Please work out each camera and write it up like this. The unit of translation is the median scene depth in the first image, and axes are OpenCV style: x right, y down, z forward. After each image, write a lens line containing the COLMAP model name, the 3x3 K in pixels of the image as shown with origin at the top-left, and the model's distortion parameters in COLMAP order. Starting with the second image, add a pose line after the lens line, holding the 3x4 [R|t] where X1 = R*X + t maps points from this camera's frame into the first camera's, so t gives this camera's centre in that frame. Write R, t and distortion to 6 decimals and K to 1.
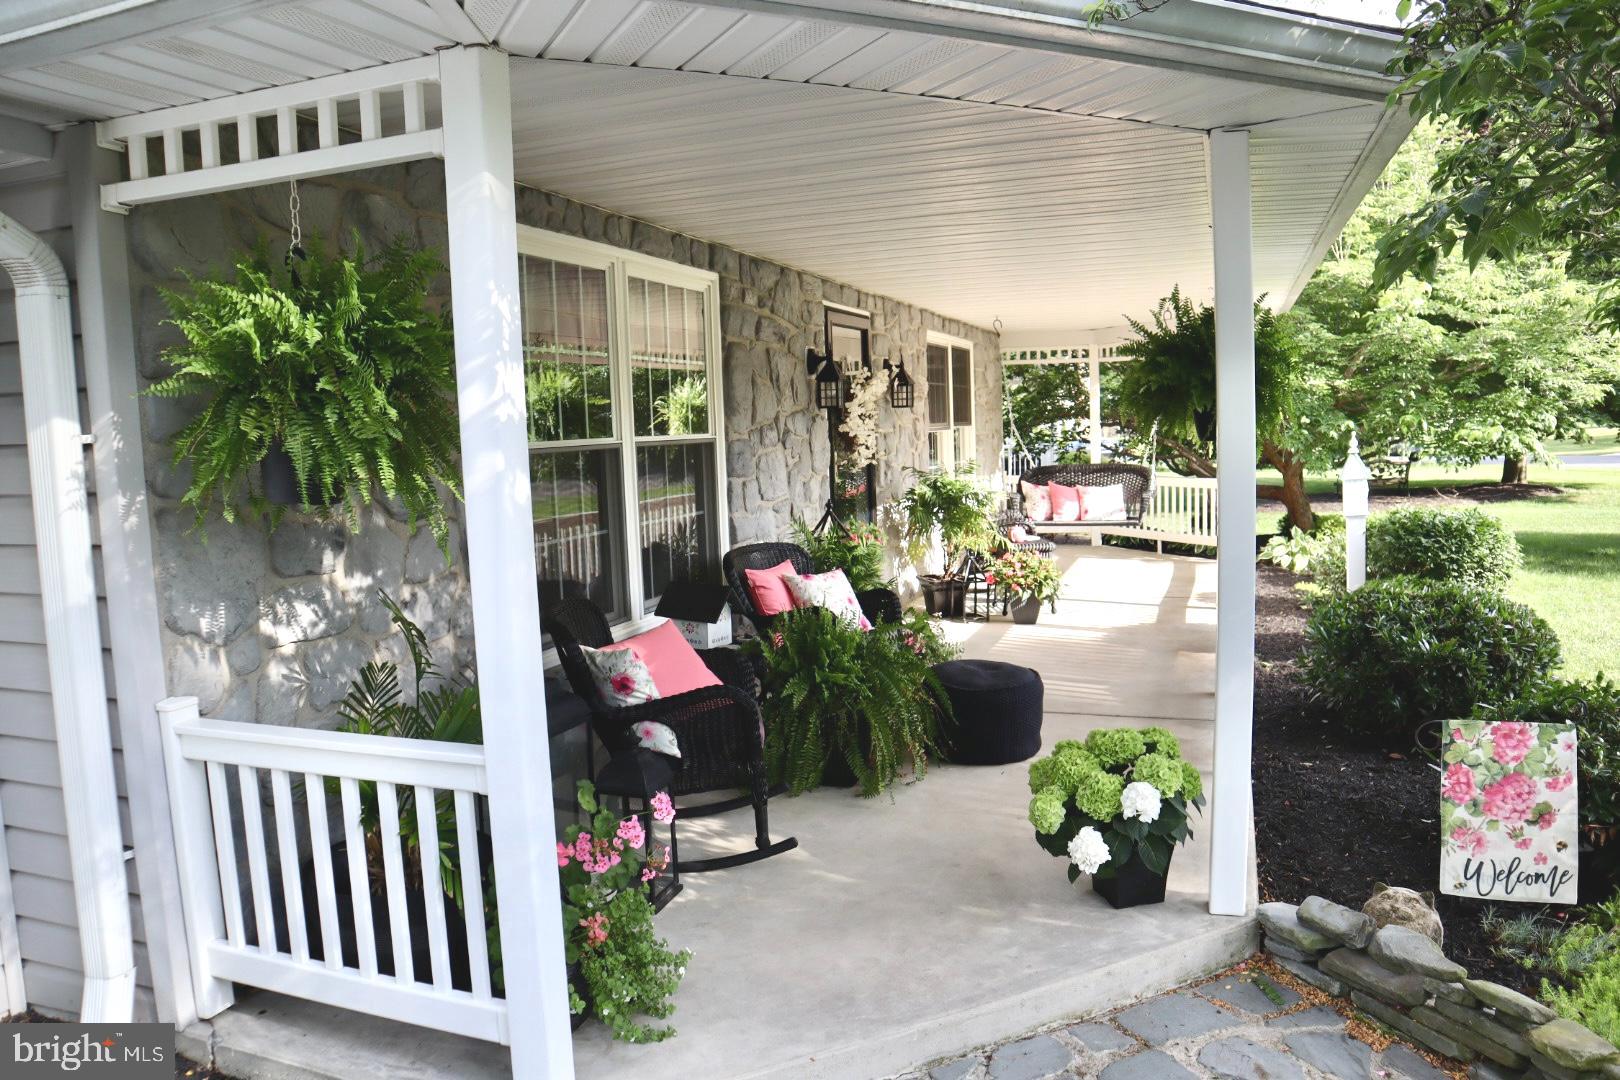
lens RADIAL K [[1123.2, 0, 810.0], [0, 1123.2, 540.0], [0, 0, 1]] dist [-0.052783, 0.002322]
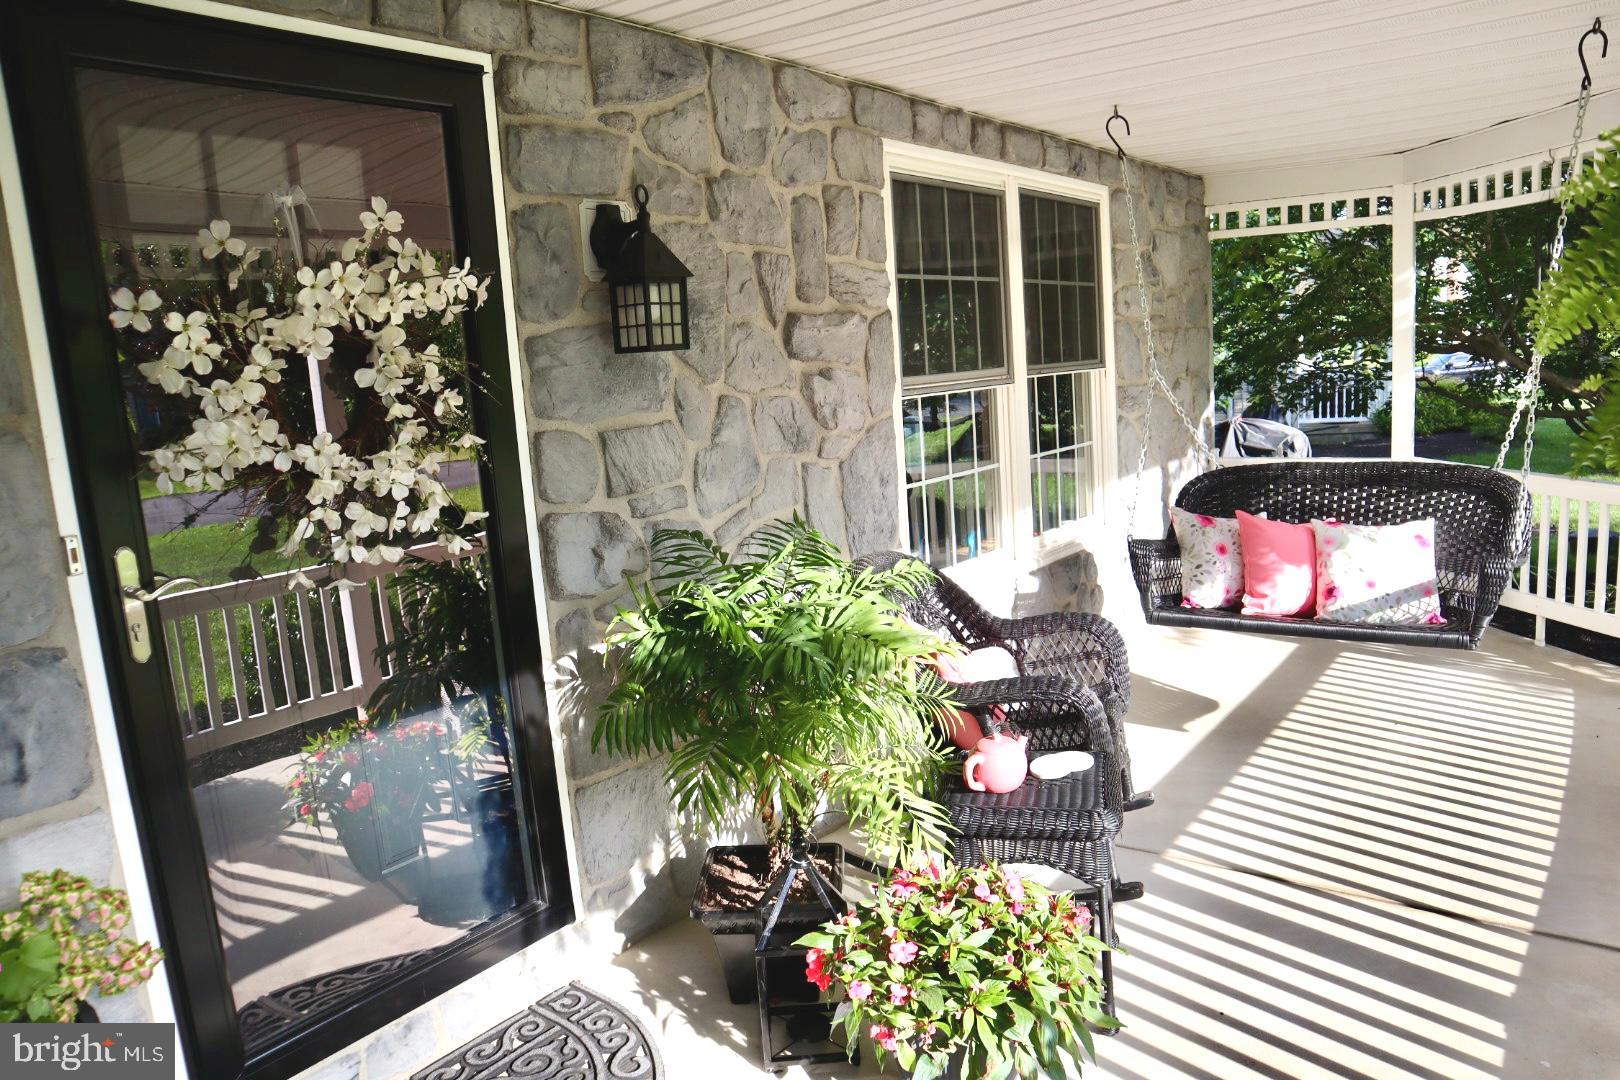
lens RADIAL K [[1123.2, 0, 810.0], [0, 1123.2, 540.0], [0, 0, 1]] dist [-0.052783, 0.002322]
pose [[0.957988, 0.013763, -0.286477, 0.172863], [0.006131, 0.997637, 0.068432, -0.066737], [0.286742, -0.067314, 0.955640, 0.546898]]
